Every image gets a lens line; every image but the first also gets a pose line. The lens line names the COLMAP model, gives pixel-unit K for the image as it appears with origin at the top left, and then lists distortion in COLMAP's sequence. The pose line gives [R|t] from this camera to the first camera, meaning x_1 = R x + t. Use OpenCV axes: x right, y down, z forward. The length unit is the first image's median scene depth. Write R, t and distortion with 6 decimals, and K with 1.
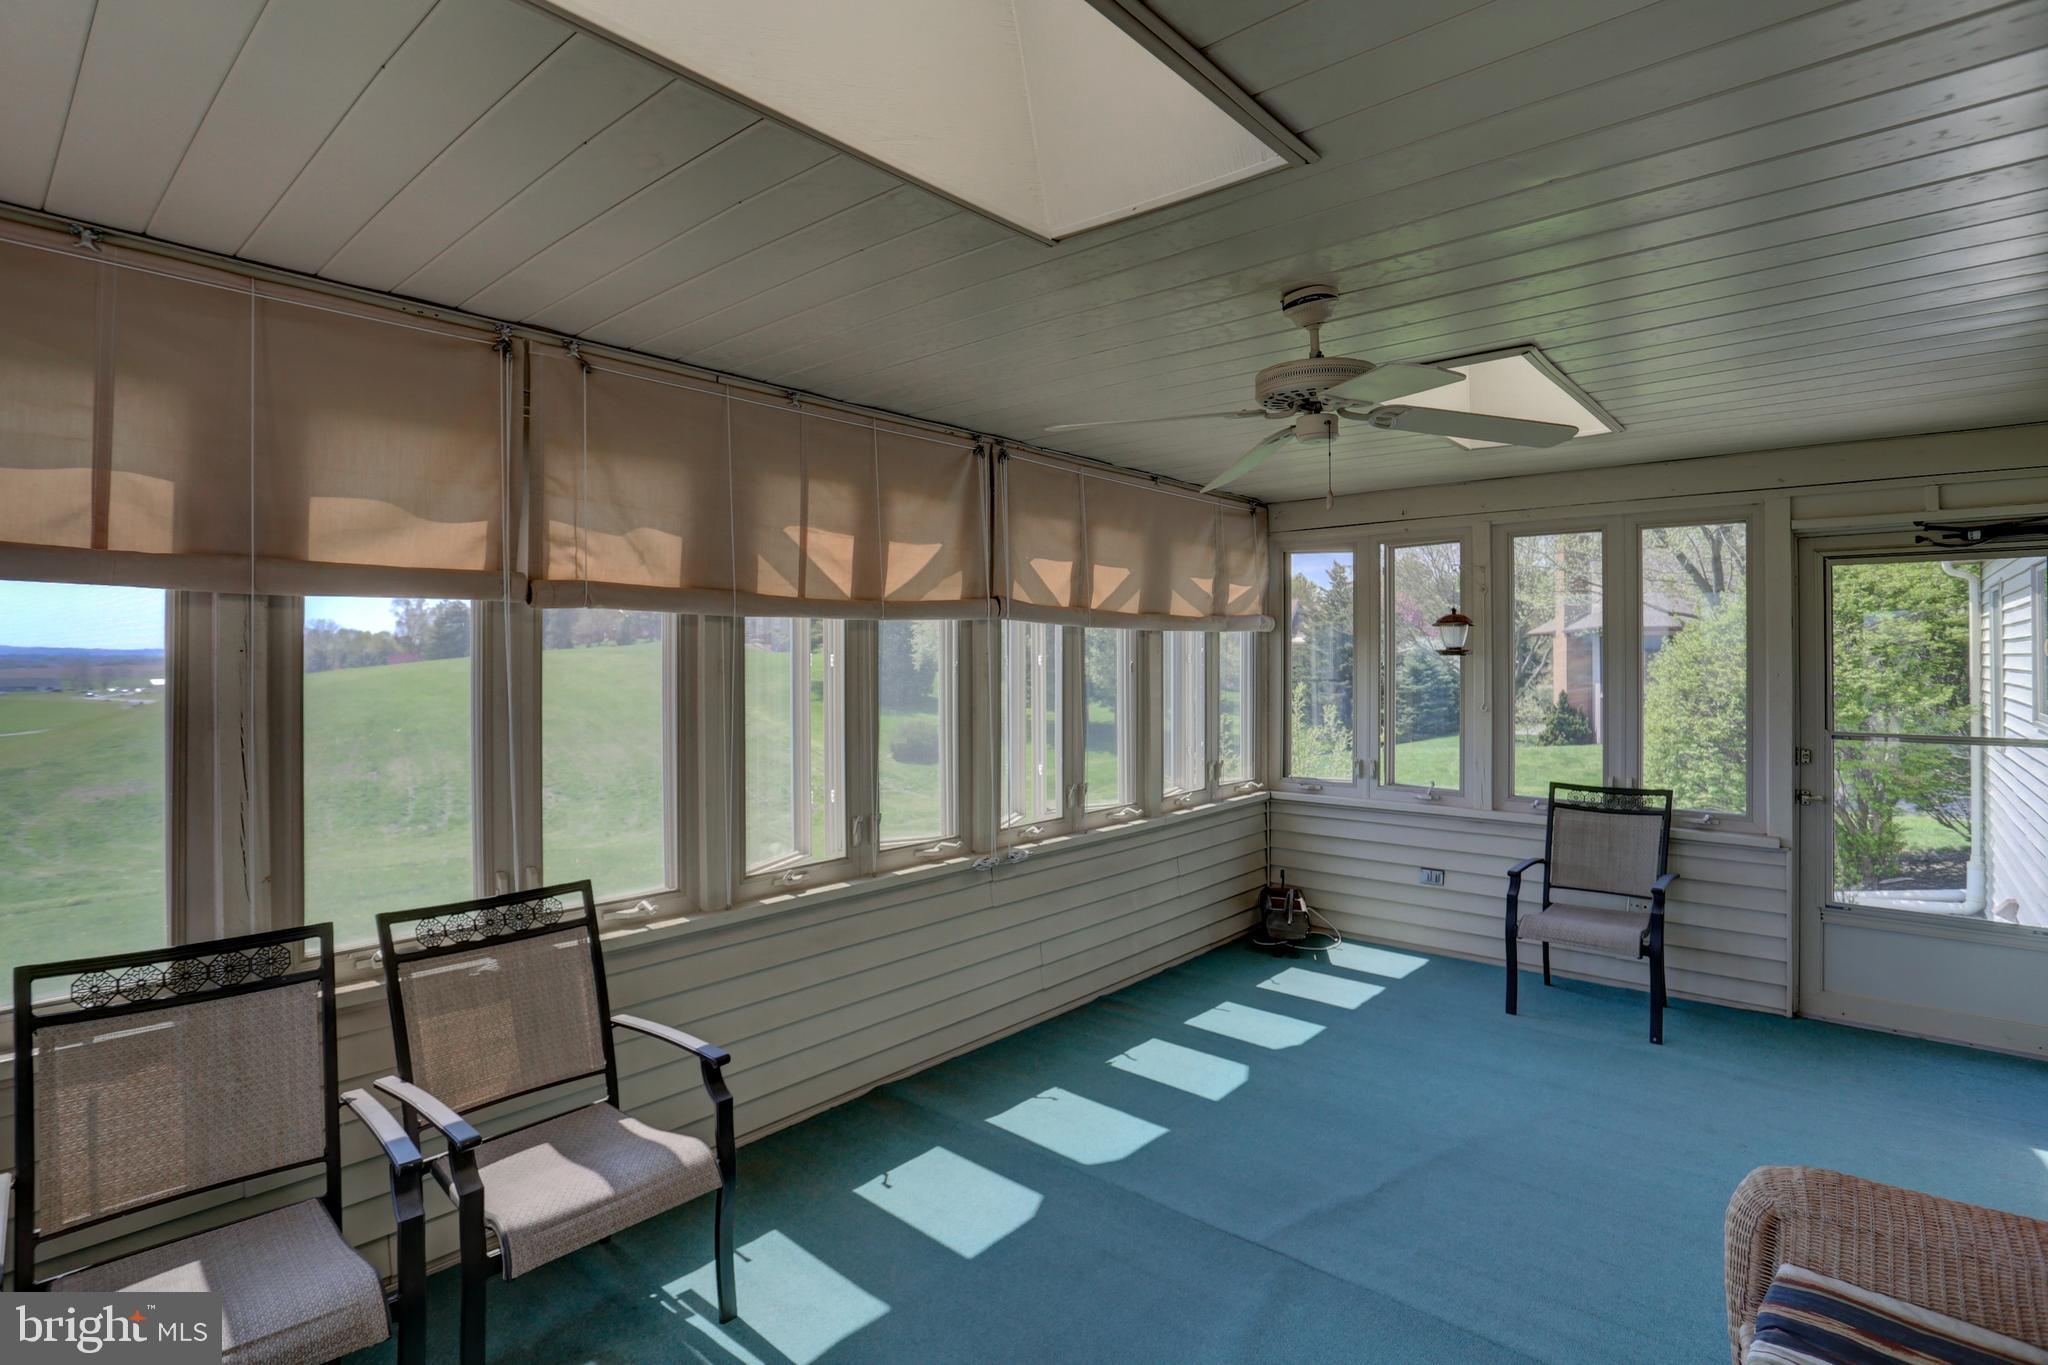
lens RADIAL K [[1031.5, 0, 1058.7], [0, 1031.5, 652.4], [0, 0, 1]] dist [-0.080106, 0.036315]
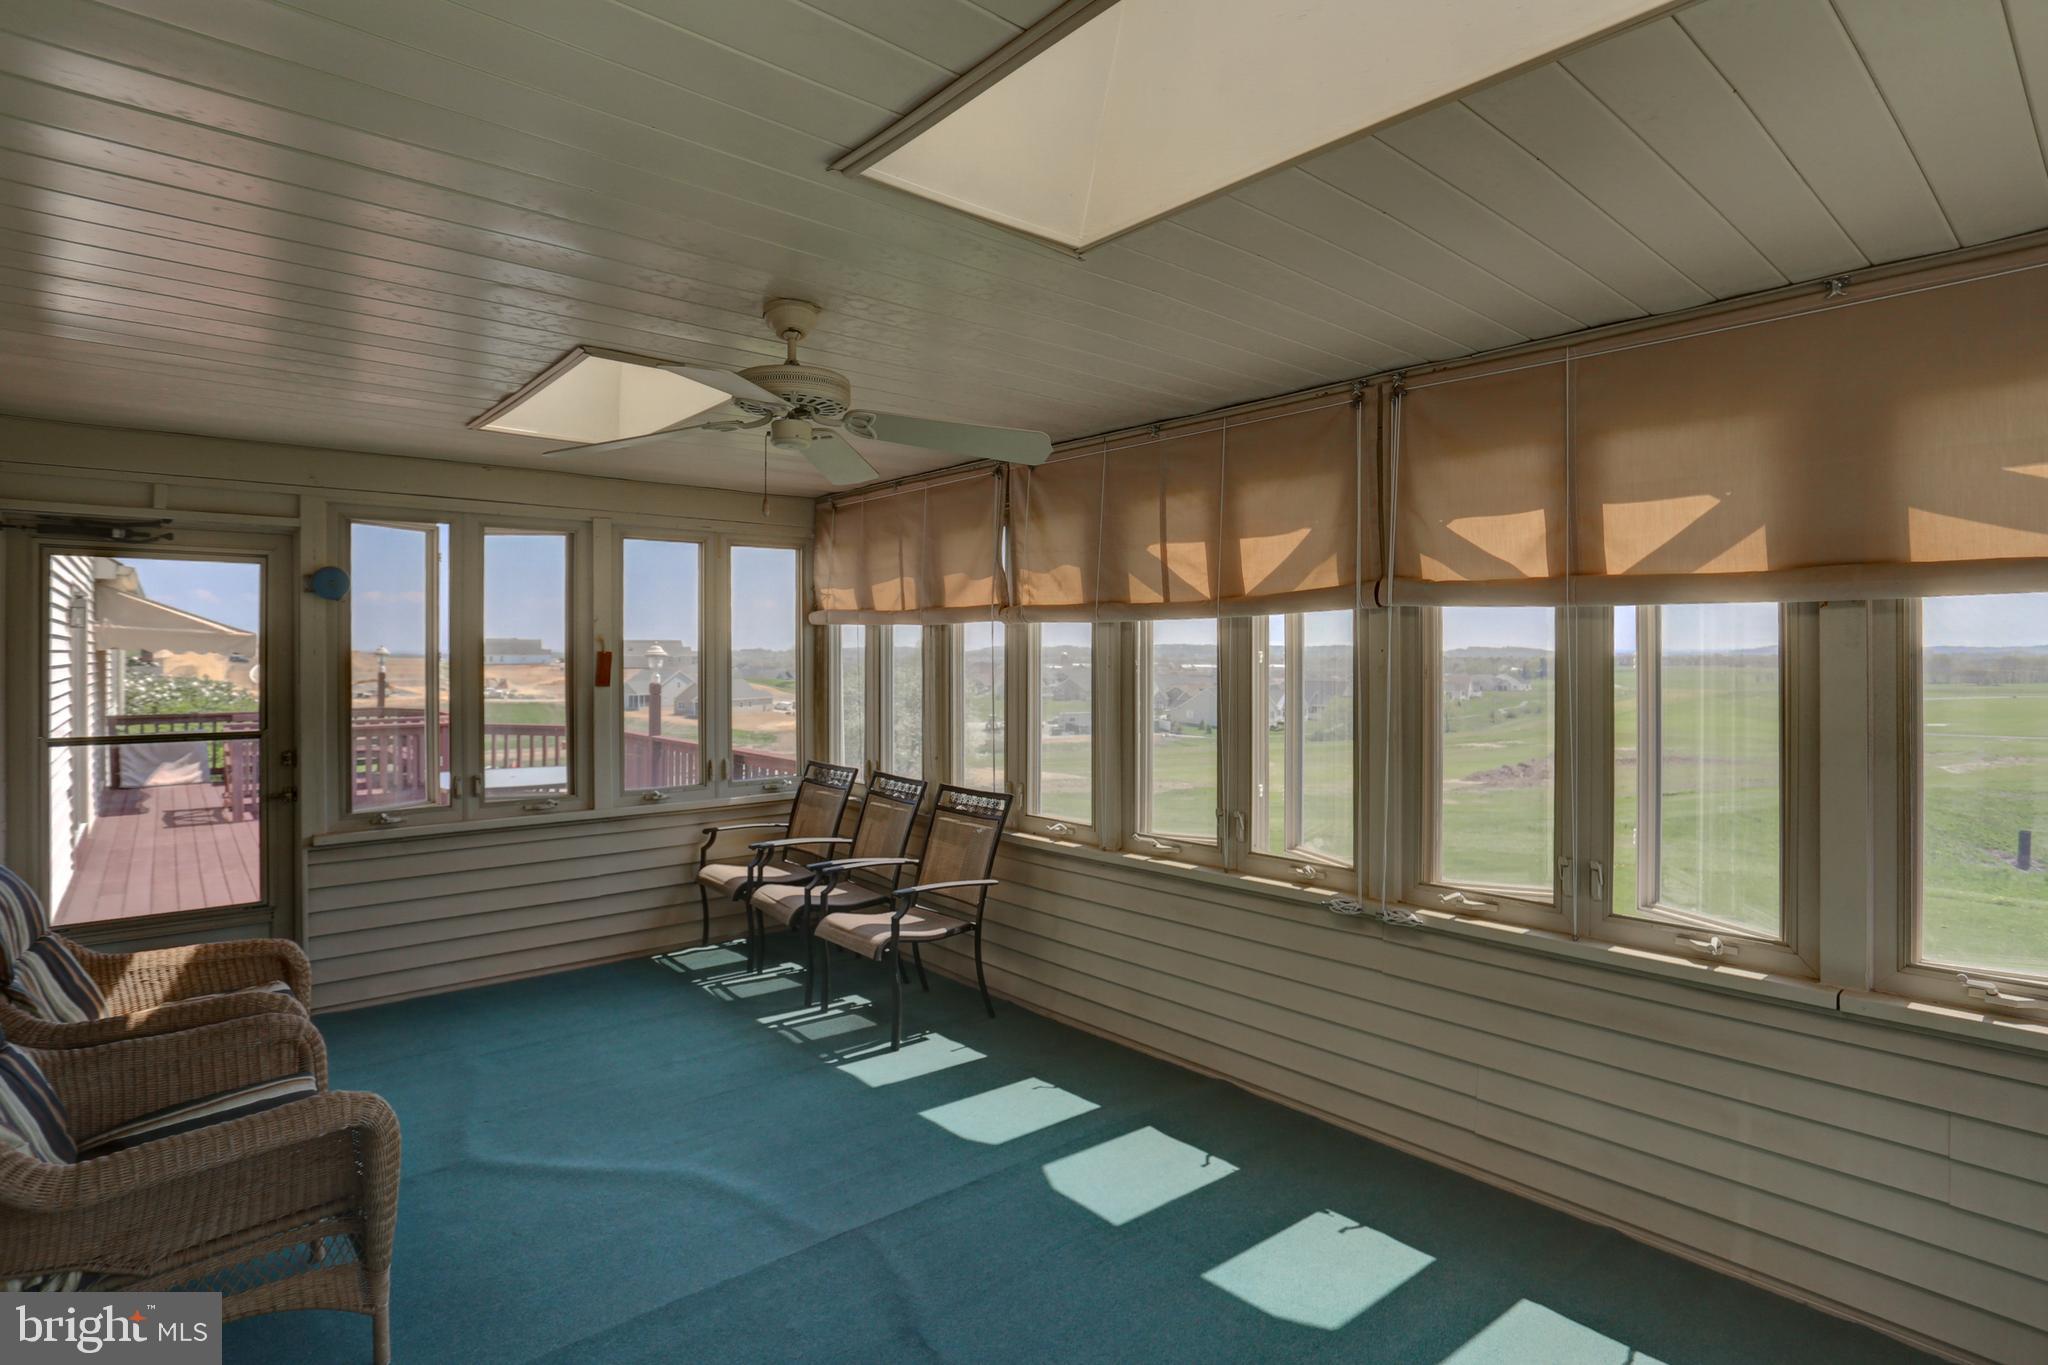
lens RADIAL K [[989.2, 0, 1035.1], [0, 989.2, 678.6], [0, 0, 1]] dist [-0.071545, 0.030107]
pose [[-0.143065, 0.032751, -0.989171, 0.820807], [0.007868, 0.999458, 0.031954, -0.005493], [0.989682, -0.003211, -0.143245, 0.971839]]
